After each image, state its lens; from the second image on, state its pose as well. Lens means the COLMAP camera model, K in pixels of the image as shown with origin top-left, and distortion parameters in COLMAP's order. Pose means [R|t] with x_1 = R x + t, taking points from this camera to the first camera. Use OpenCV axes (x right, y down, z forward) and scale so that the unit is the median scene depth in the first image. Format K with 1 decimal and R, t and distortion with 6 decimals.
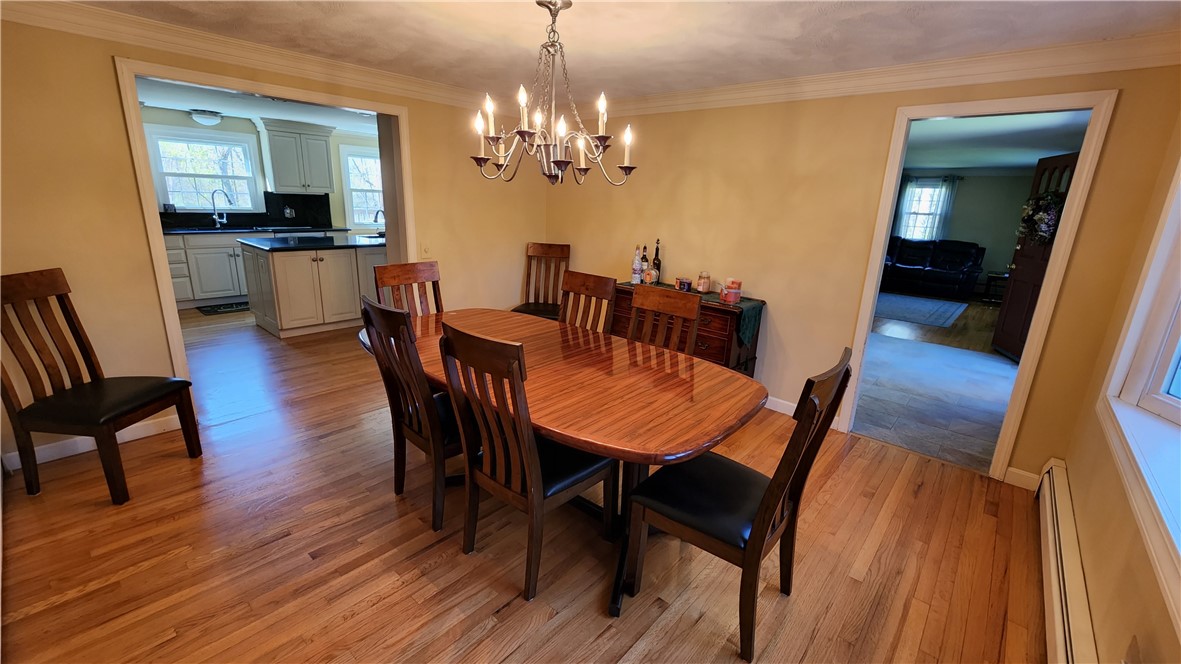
lens RADIAL K [[488.3, 0, 593.2], [0, 488.3, 326.8], [0, 0, 1]] dist [-0.003044, 0.002714]
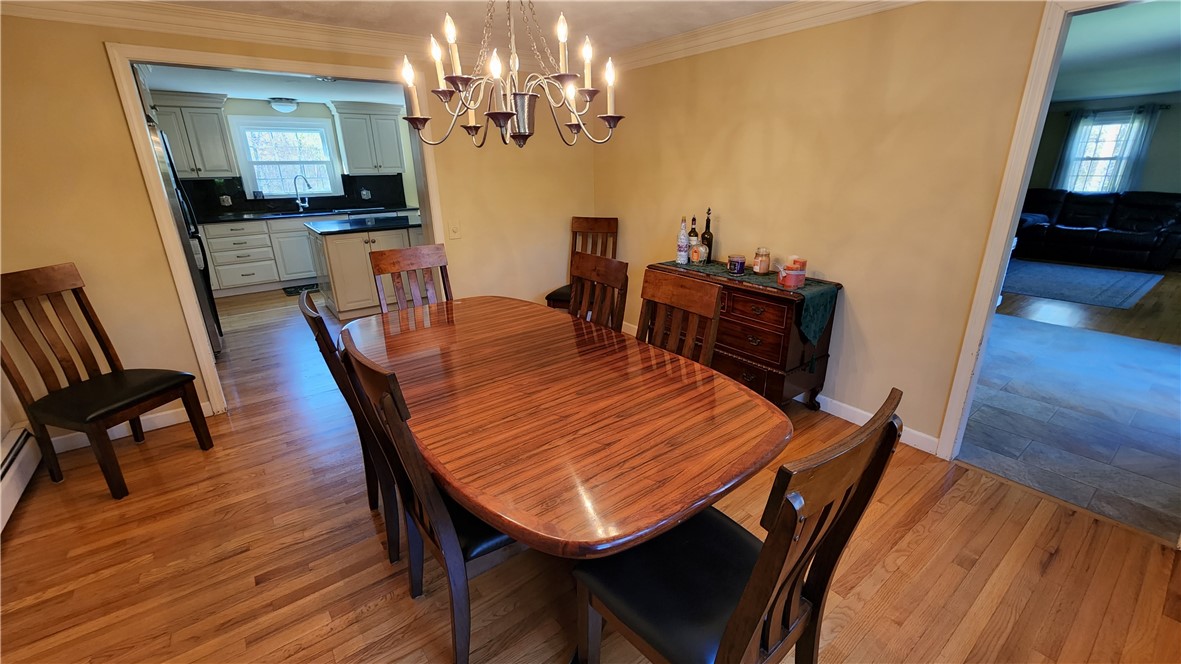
lens RADIAL K [[488.3, 0, 595.0], [0, 488.3, 327.5], [0, 0, 1]] dist [-0.003044, 0.002714]
pose [[0.978770, 0.011208, -0.204653, 0.172166], [0.001570, 0.998064, 0.062171, -0.044286], [0.204954, -0.061172, 0.976858, 0.208265]]
